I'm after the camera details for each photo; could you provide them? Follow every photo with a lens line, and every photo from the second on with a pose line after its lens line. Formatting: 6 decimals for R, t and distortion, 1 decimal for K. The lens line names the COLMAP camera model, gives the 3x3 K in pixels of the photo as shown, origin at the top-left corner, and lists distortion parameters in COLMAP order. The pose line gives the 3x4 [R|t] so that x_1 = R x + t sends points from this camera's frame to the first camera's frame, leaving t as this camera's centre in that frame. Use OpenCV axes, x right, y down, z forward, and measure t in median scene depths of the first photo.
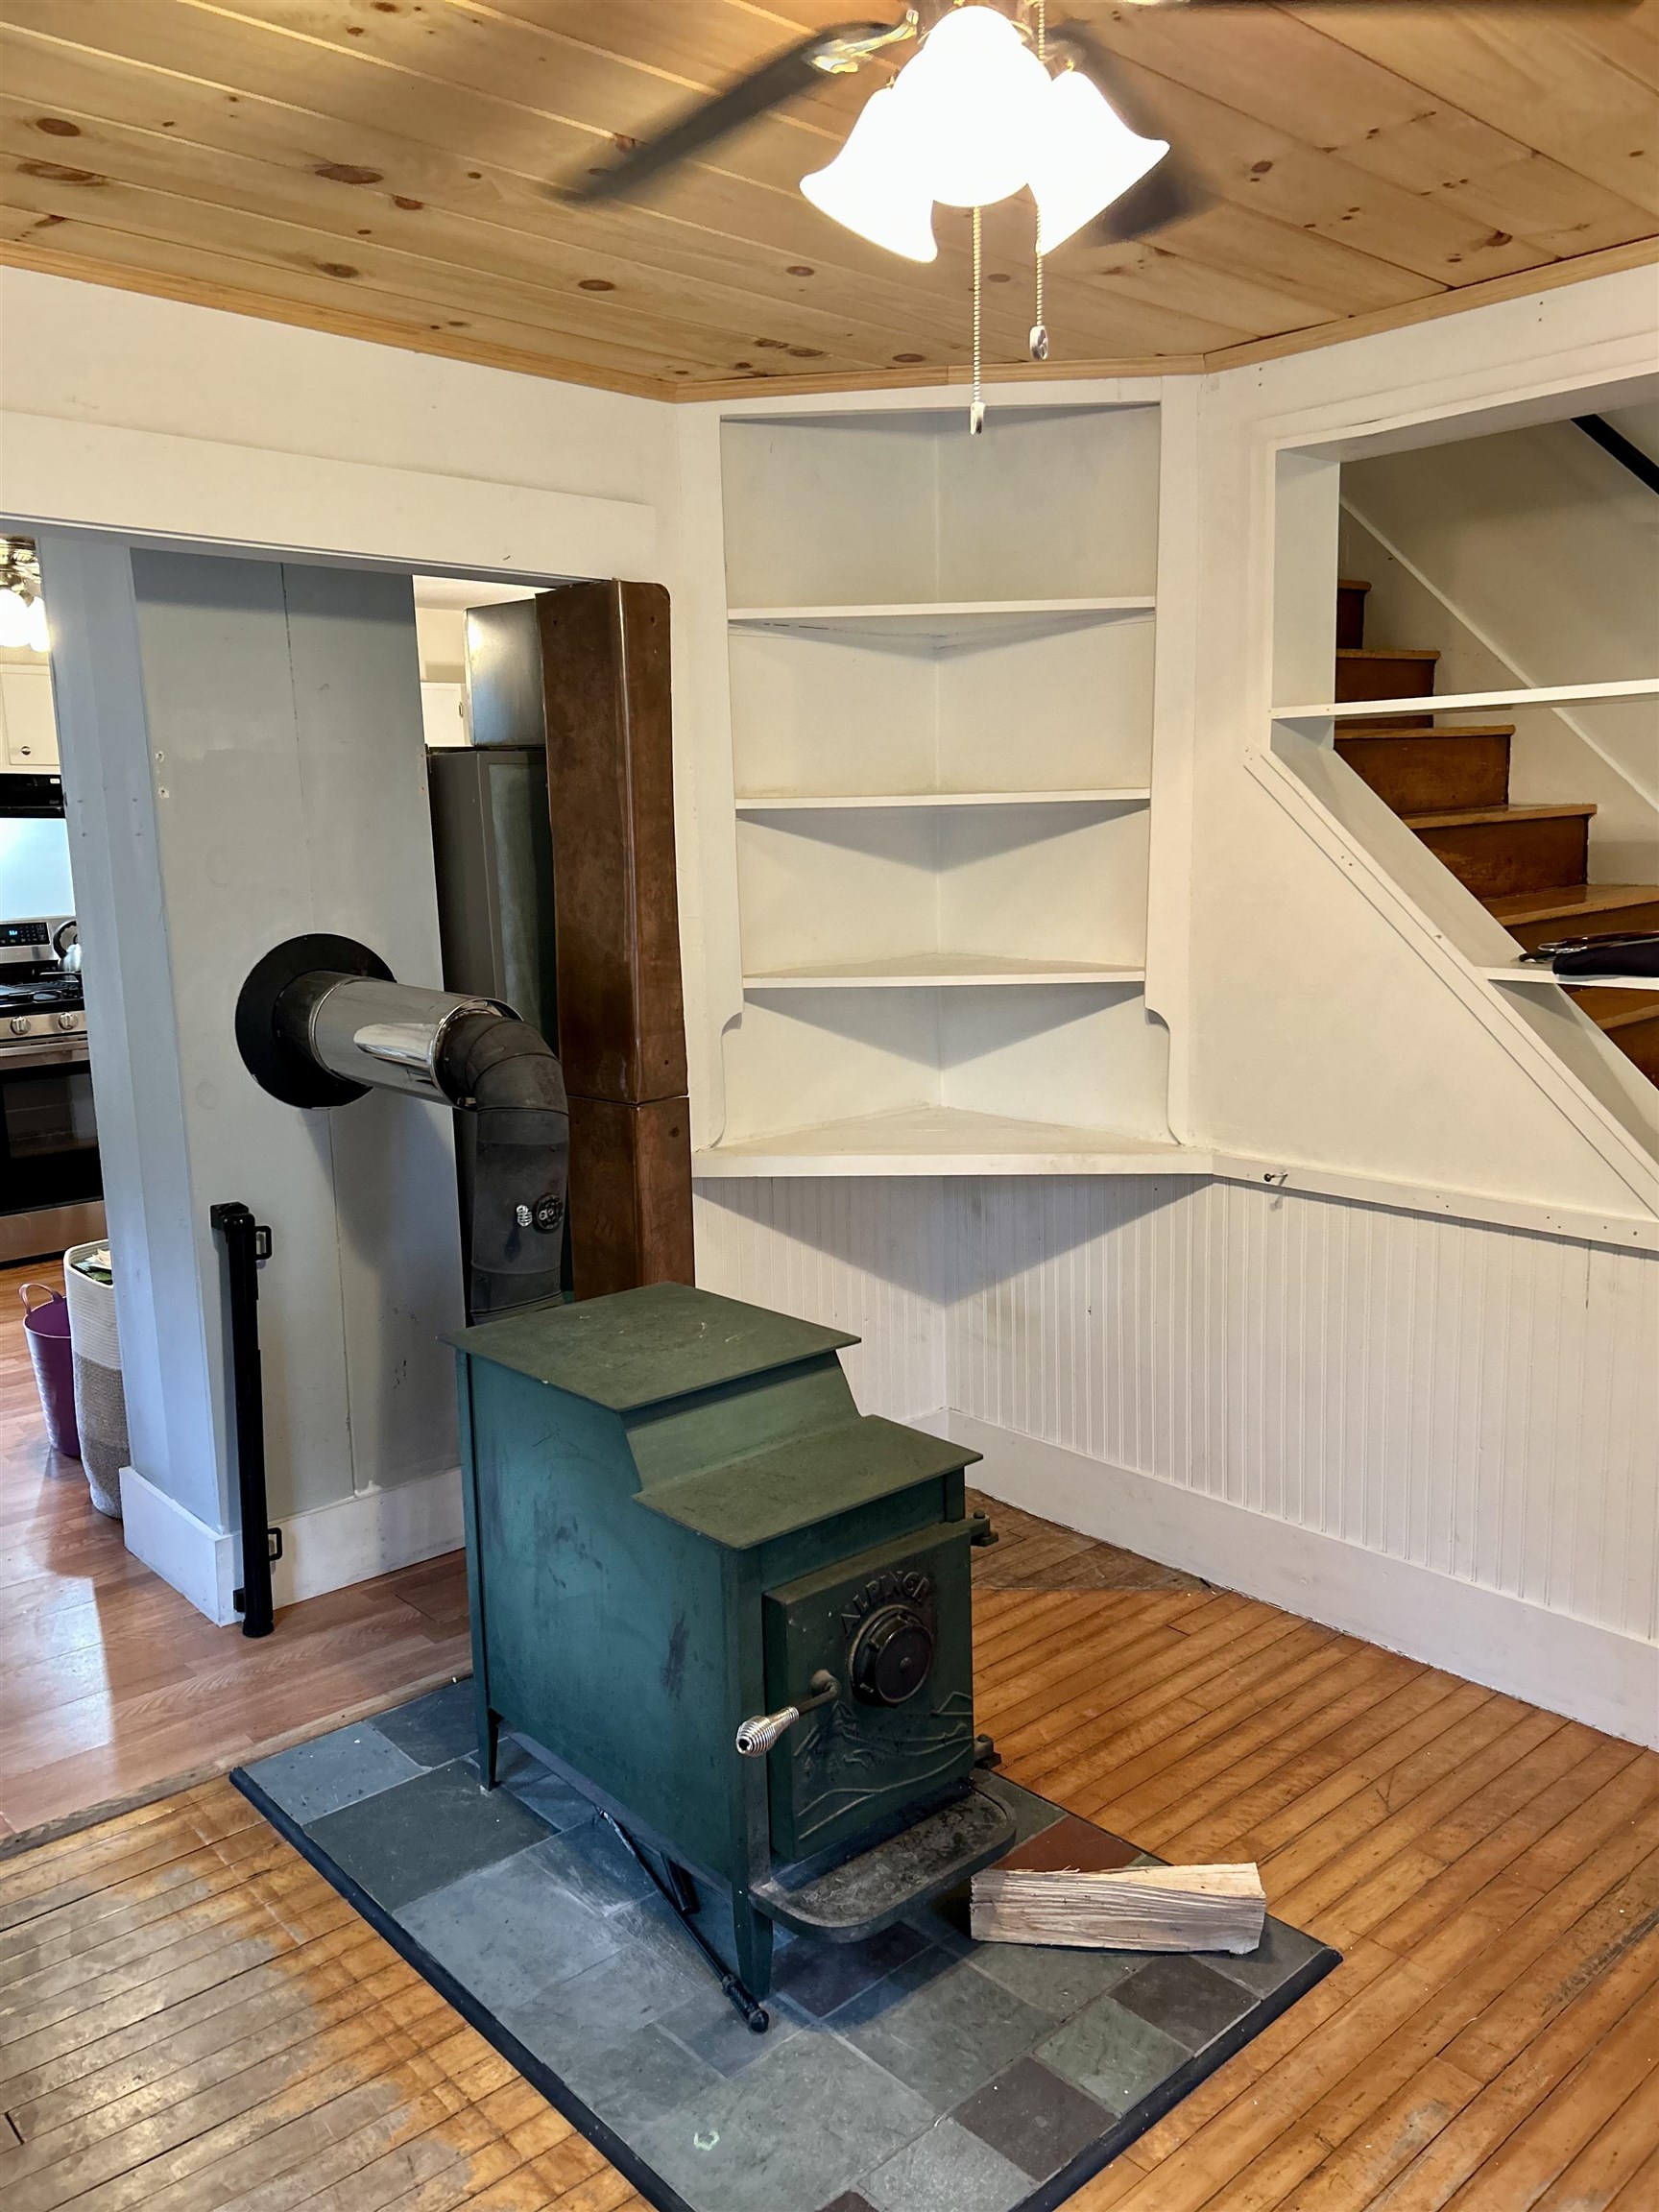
lens RADIAL K [[1660.2, 0, 823.0], [0, 1660.2, 1102.5], [0, 0, 1]] dist [0.023714, -0.025264]
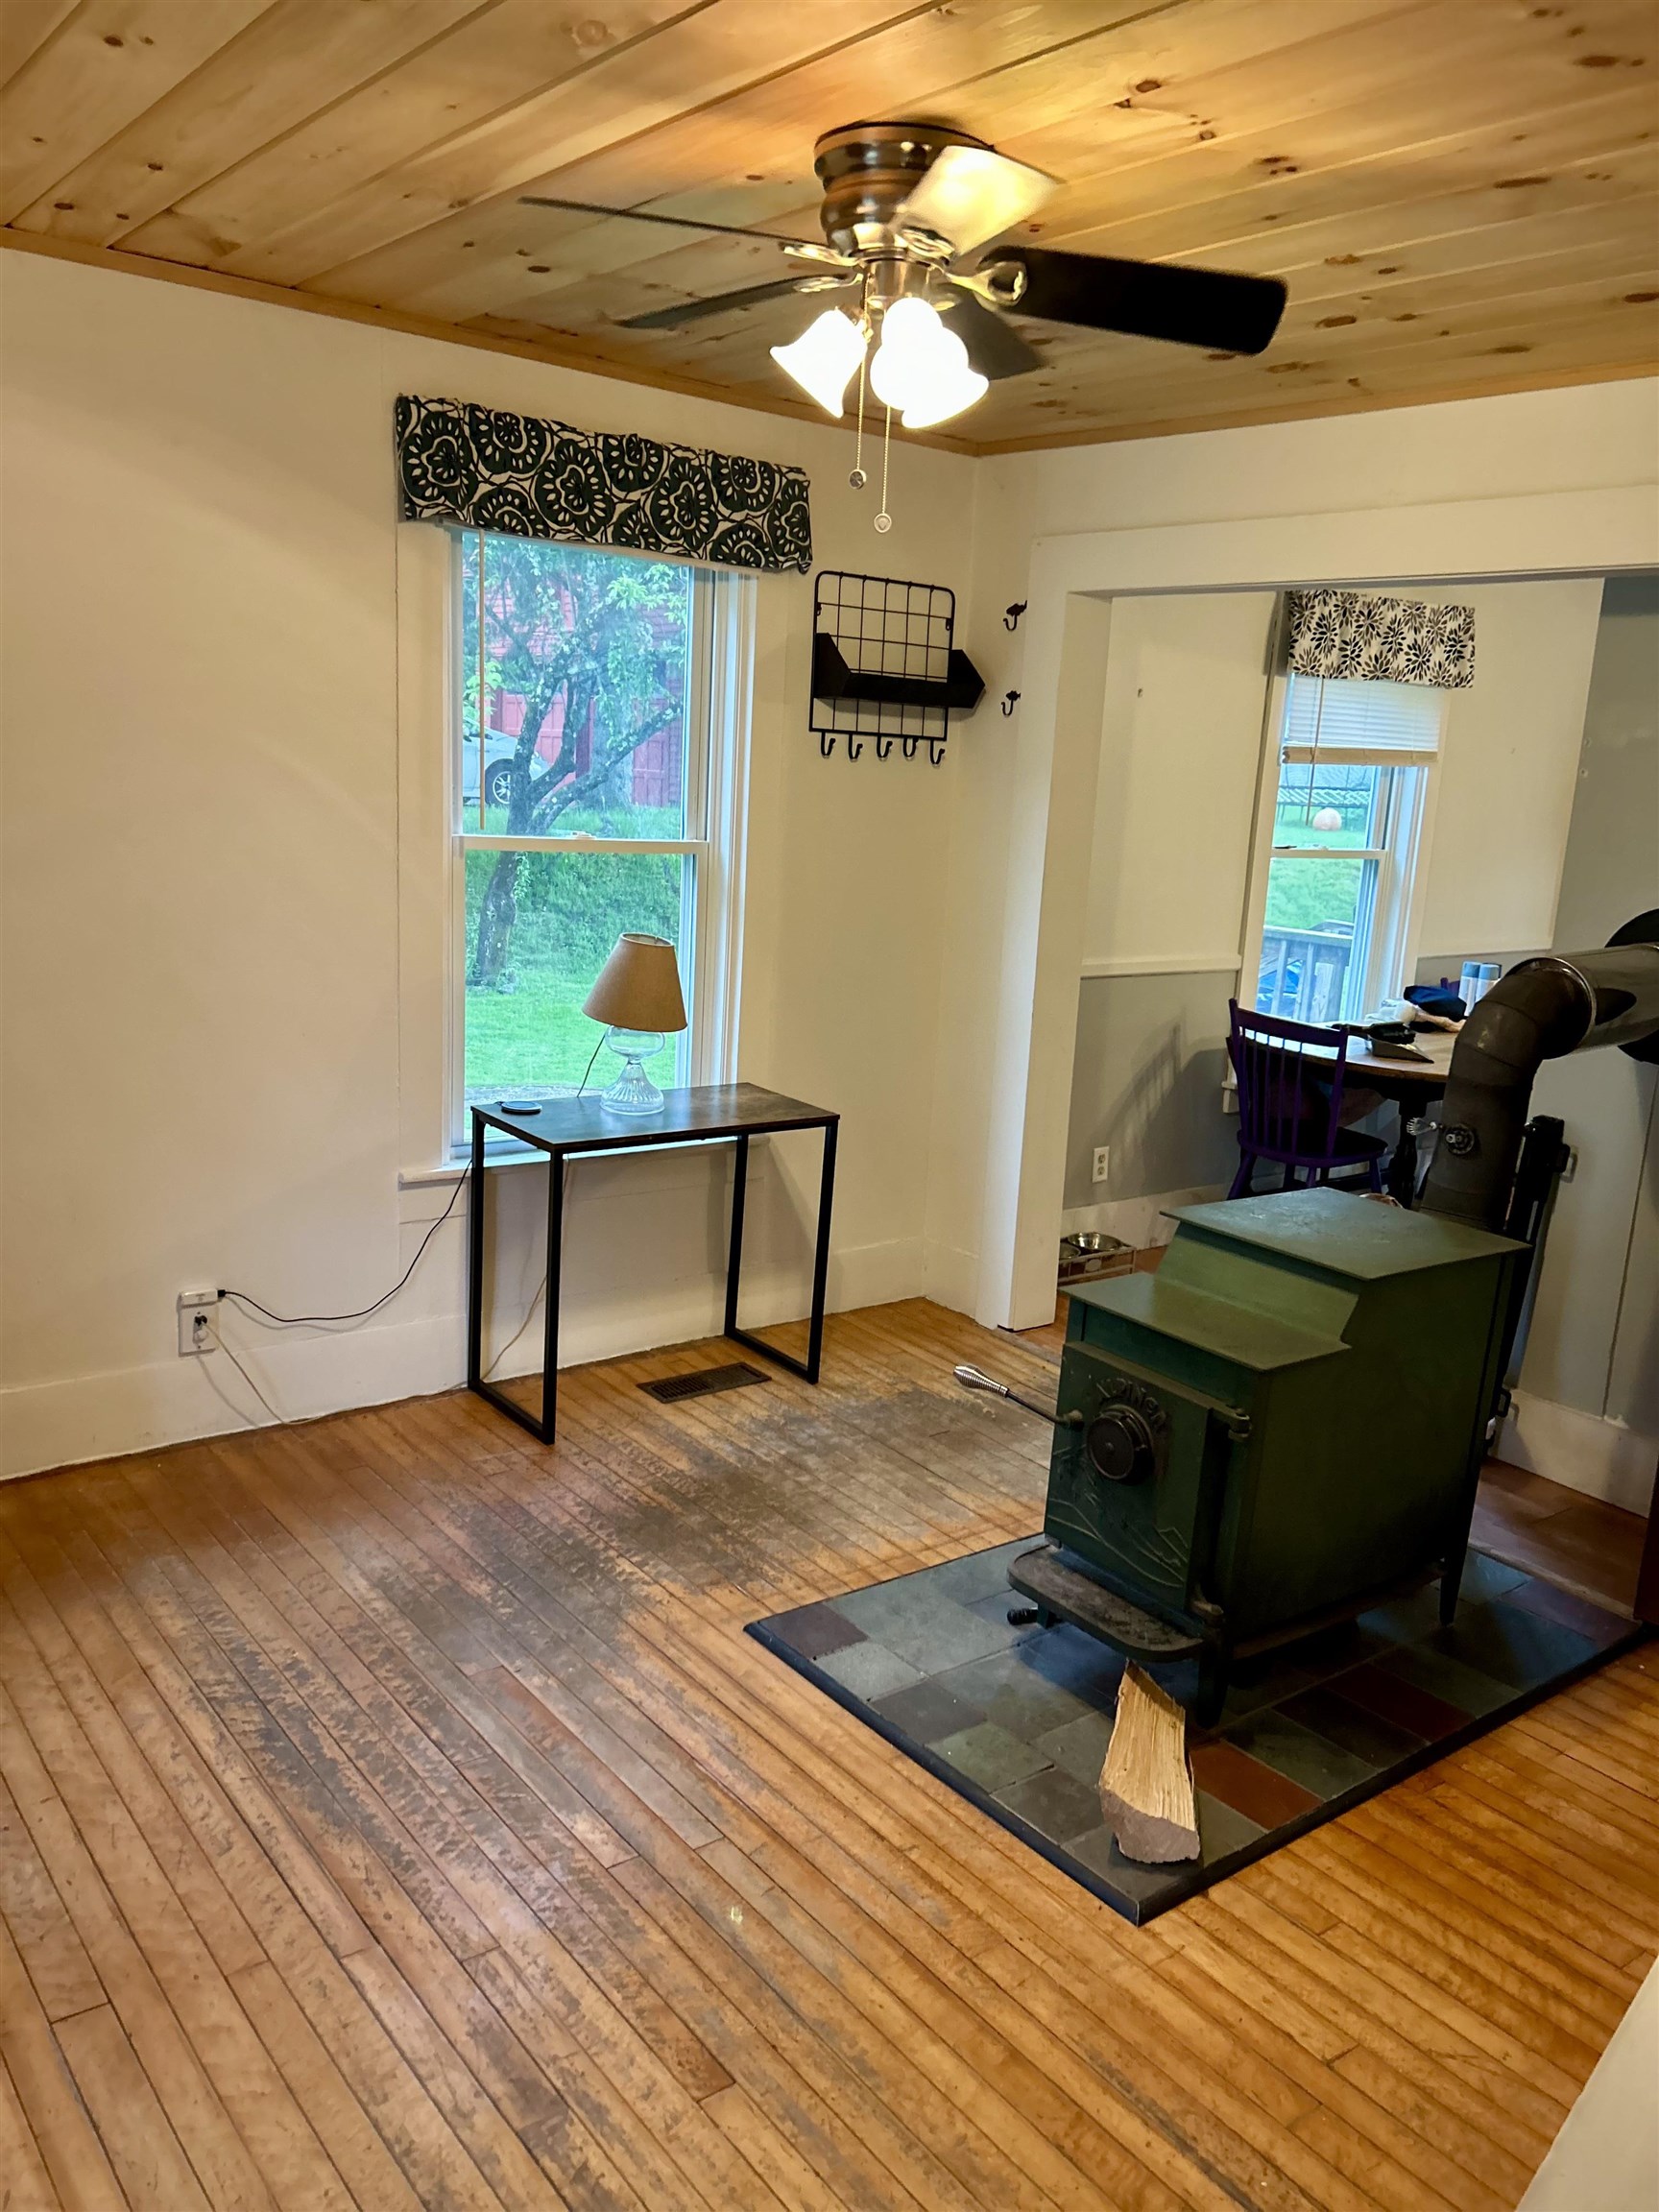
lens RADIAL K [[1660.2, 0, 823.4], [0, 1660.2, 1109.9], [0, 0, 1]] dist [0.023714, -0.025264]
pose [[-0.044454, 0.230814, -0.971982, 1.177693], [-0.230700, 0.944274, 0.234786, -0.148547], [0.972009, 0.234673, 0.011272, 0.677158]]
